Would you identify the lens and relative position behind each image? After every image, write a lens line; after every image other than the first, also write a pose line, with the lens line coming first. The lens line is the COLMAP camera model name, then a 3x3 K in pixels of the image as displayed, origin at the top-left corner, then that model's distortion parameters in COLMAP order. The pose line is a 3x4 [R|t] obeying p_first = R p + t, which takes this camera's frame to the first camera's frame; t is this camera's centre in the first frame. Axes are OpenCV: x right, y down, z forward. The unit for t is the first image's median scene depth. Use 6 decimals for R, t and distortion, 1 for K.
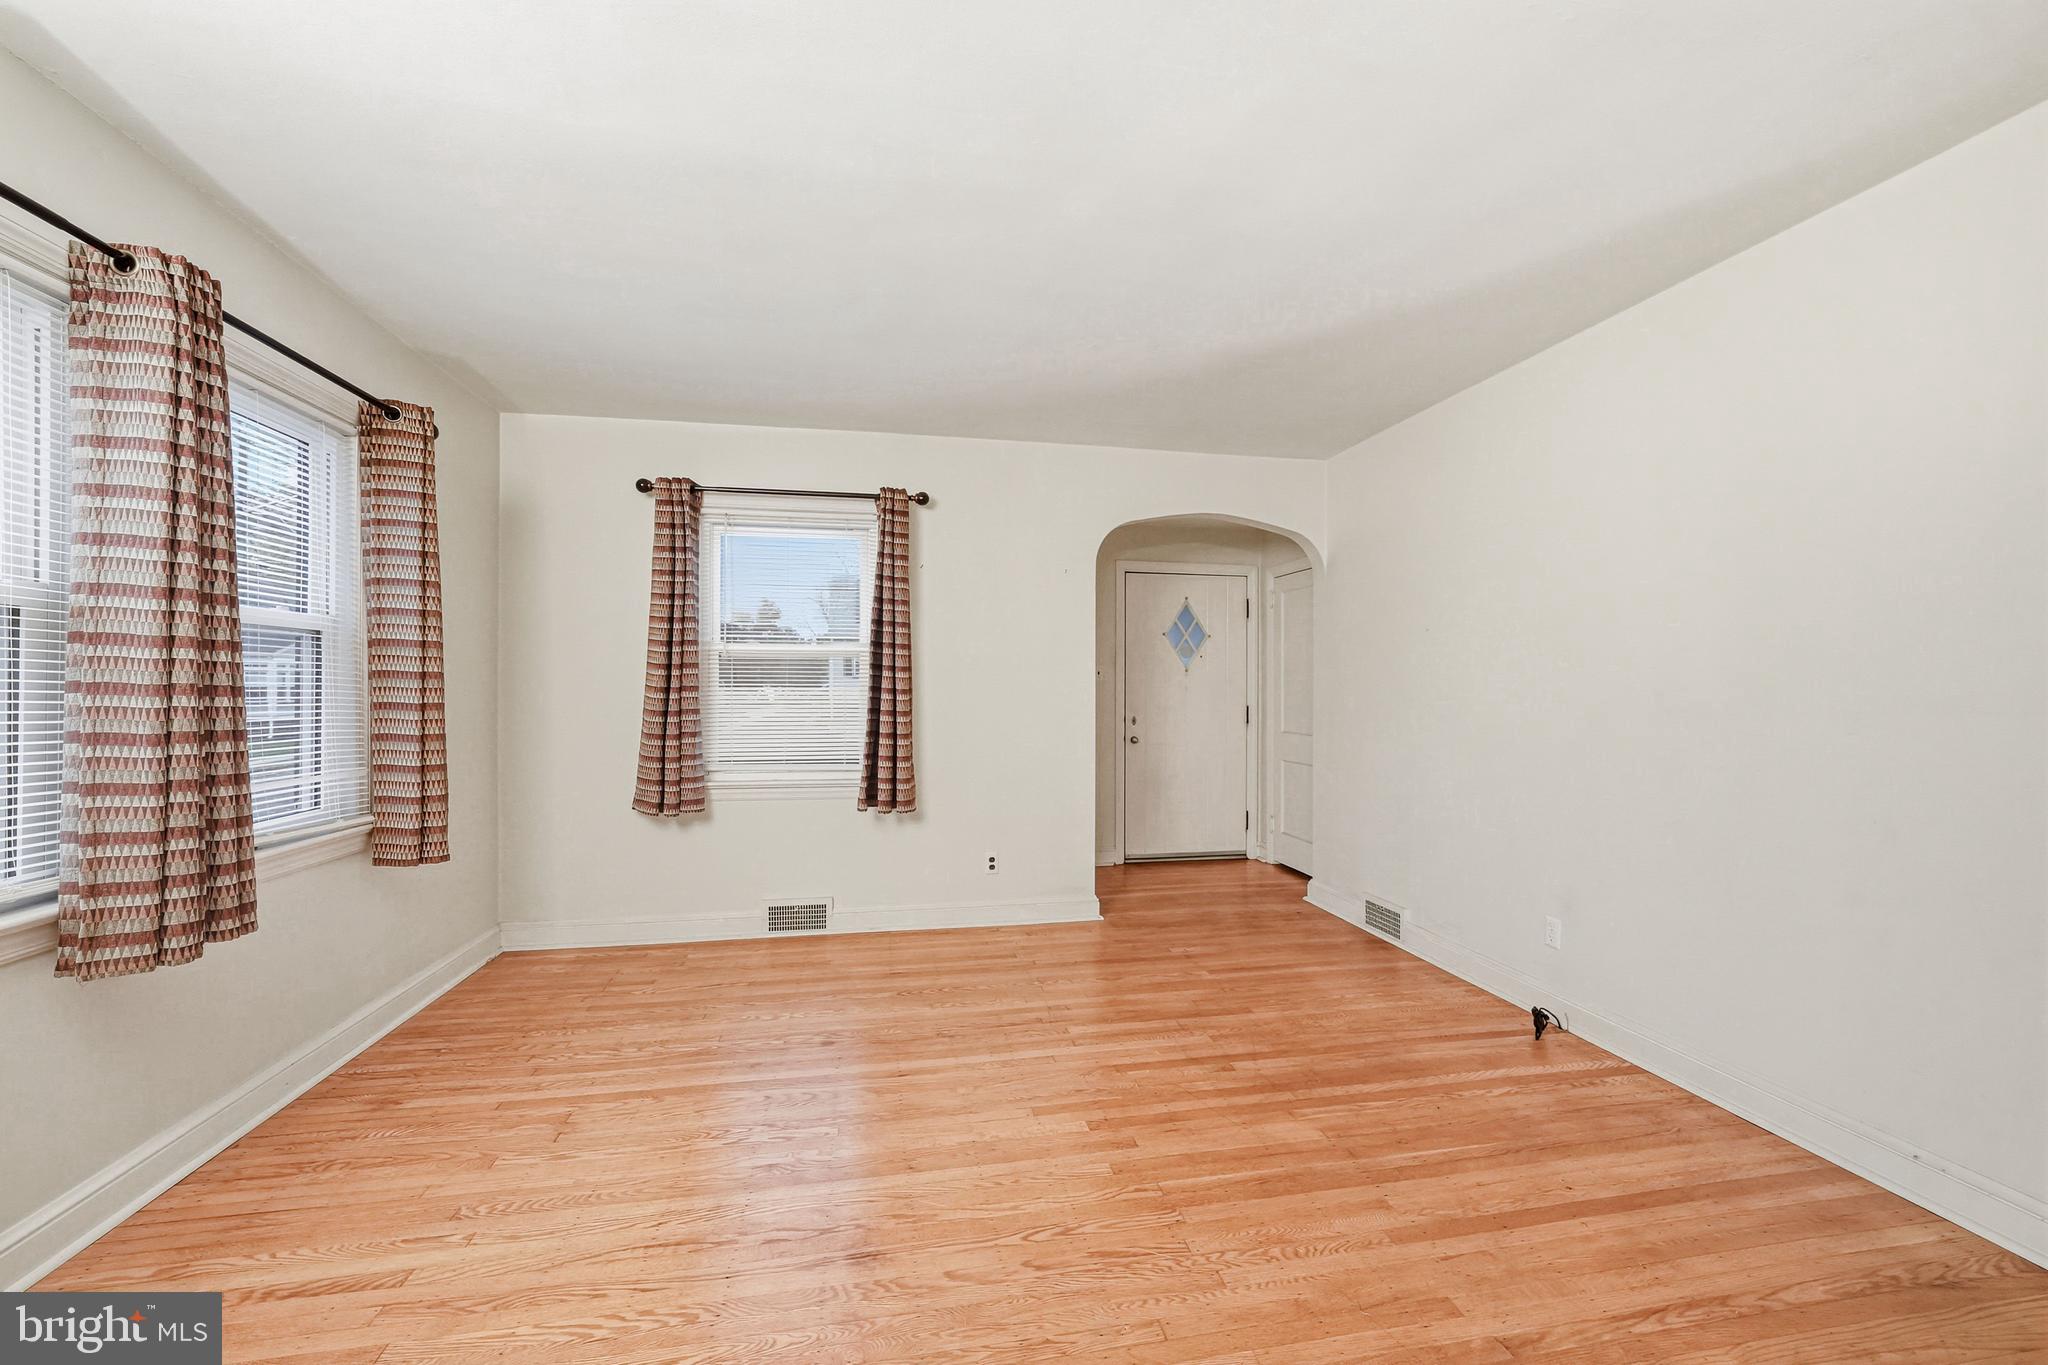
lens RADIAL K [[798.8, 0, 1030.4], [0, 798.8, 692.7], [0, 0, 1]] dist [-0.011192, -0.000086]
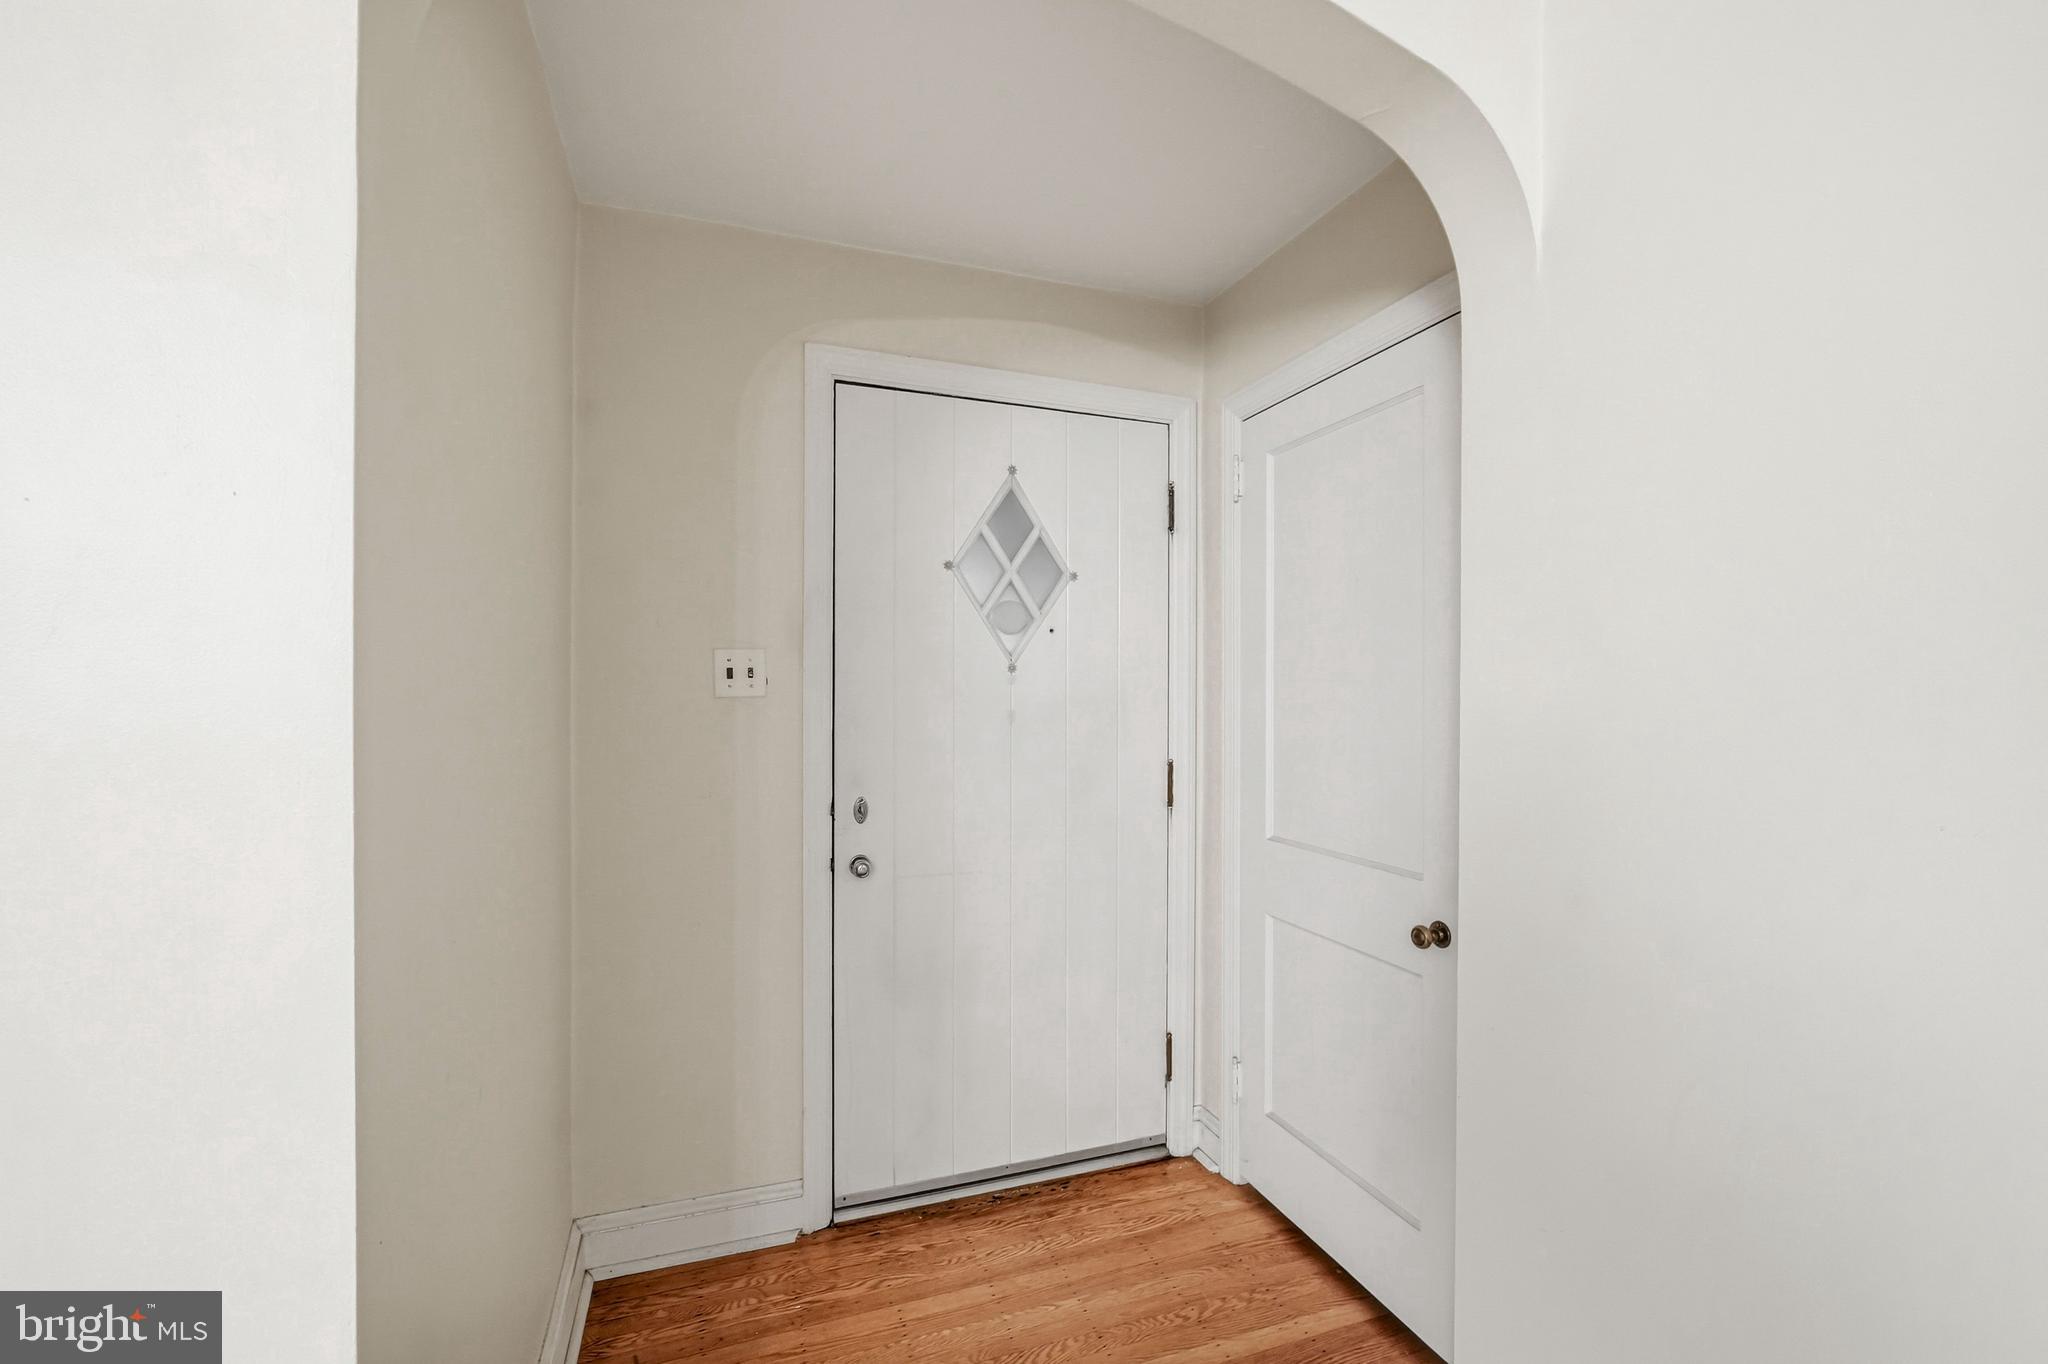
lens RADIAL K [[864.7, 0, 1034.9], [0, 864.7, 686.1], [0, 0, 1]] dist [-0.001885, -0.000003]
pose [[0.984797, 0.003454, 0.173676, 0.211341], [-0.001864, 0.999955, -0.009318, -0.024254], [-0.173700, 0.008852, 0.984759, 0.936639]]
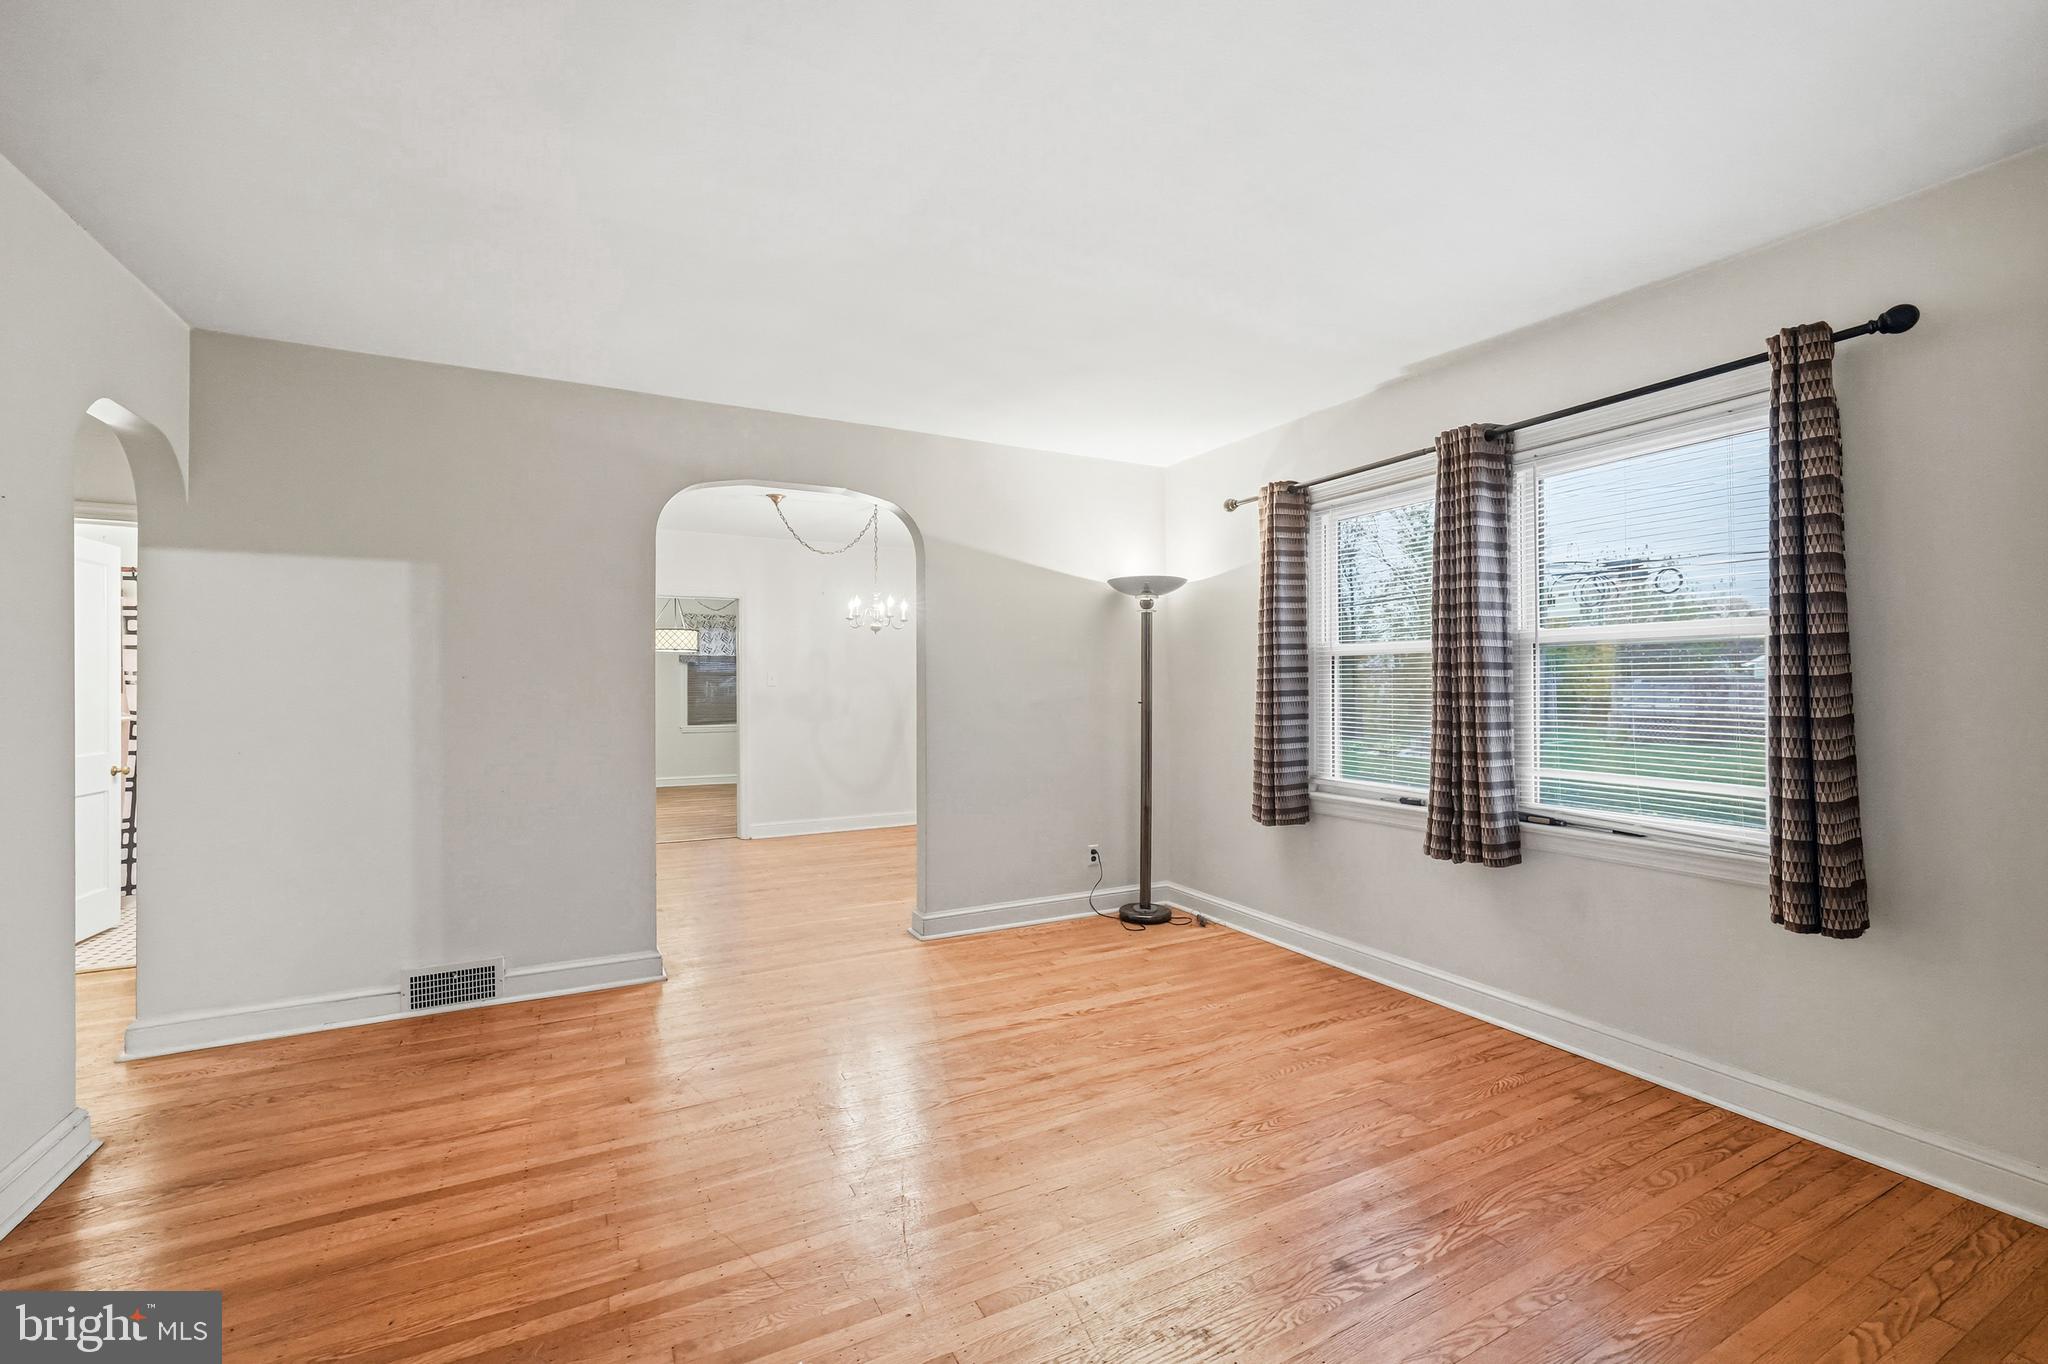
lens RADIAL K [[864.7, 0, 1034.9], [0, 864.7, 686.1], [0, 0, 1]] dist [-0.001885, -0.000003]
pose [[-0.954318, 0.000939, -0.298793, 0.133938], [-0.001414, 0.999970, 0.007660, -0.016391], [0.298791, 0.007733, -0.954287, 1.175979]]
